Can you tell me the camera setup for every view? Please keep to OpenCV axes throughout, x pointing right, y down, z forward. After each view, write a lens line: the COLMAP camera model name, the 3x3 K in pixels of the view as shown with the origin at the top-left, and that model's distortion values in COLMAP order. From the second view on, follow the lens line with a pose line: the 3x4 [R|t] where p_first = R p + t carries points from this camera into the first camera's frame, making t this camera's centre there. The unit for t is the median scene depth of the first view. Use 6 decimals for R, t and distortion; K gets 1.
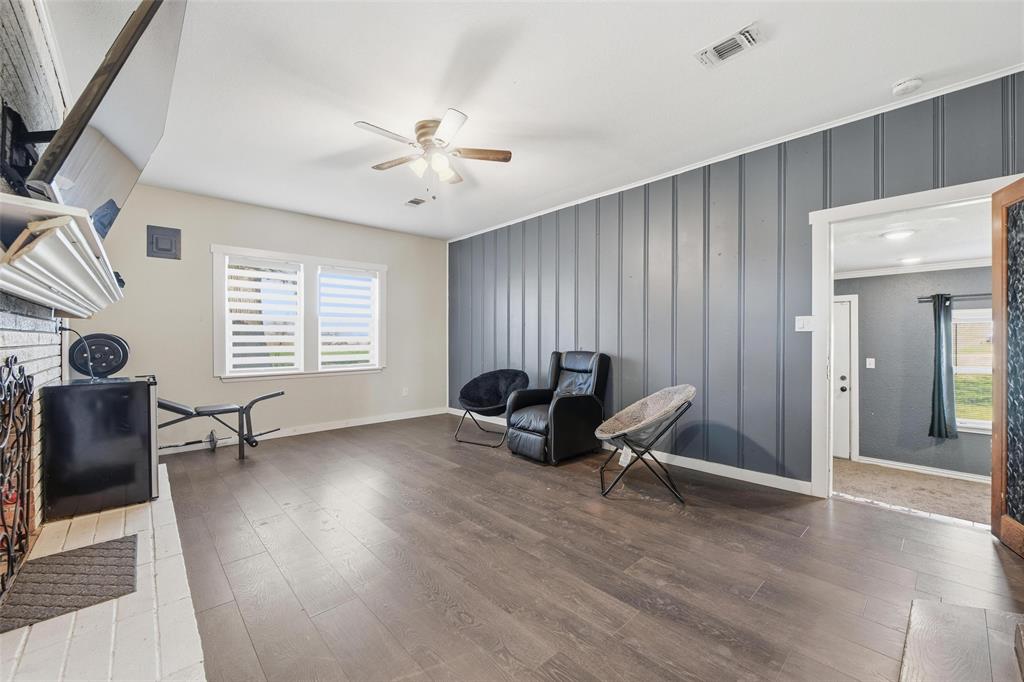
lens RADIAL K [[409.7, 0, 514.0], [0, 409.7, 338.9], [0, 0, 1]] dist [-0.007533, 0.000199]
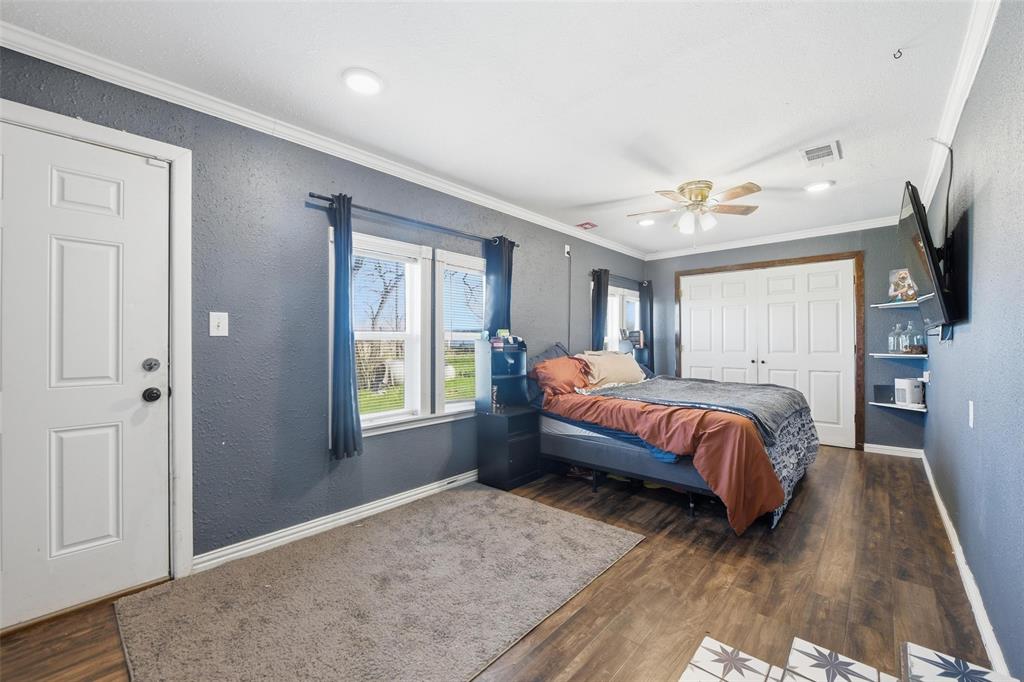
lens RADIAL K [[409.7, 0, 517.0], [0, 409.7, 341.1], [0, 0, 1]] dist [-0.007533, 0.000199]
pose [[-0.084680, 0.004285, 0.996399, 0.424933], [0.004788, 0.999981, -0.003893, 0.079677], [-0.996397, 0.004441, -0.084699, 0.721290]]
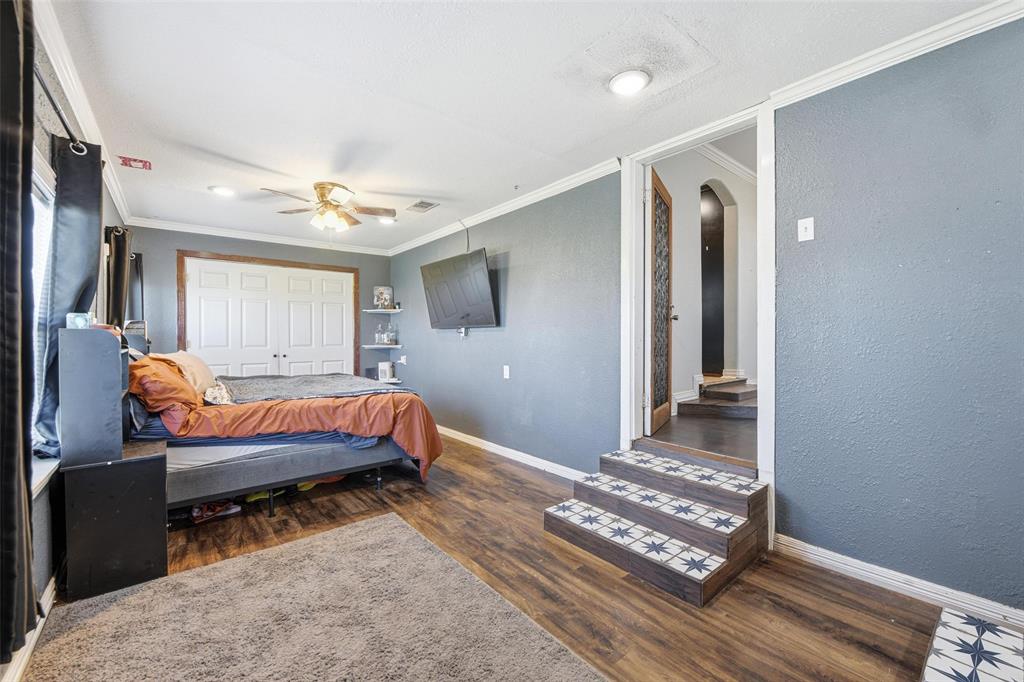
lens RADIAL K [[409.7, 0, 519.2], [0, 409.7, 339.1], [0, 0, 1]] dist [-0.007533, 0.000199]
pose [[-0.997601, 0.000383, 0.069229, 0.677952], [0.000807, 0.999981, 0.006100, 0.080838], [-0.069225, 0.006141, -0.997582, 1.029440]]
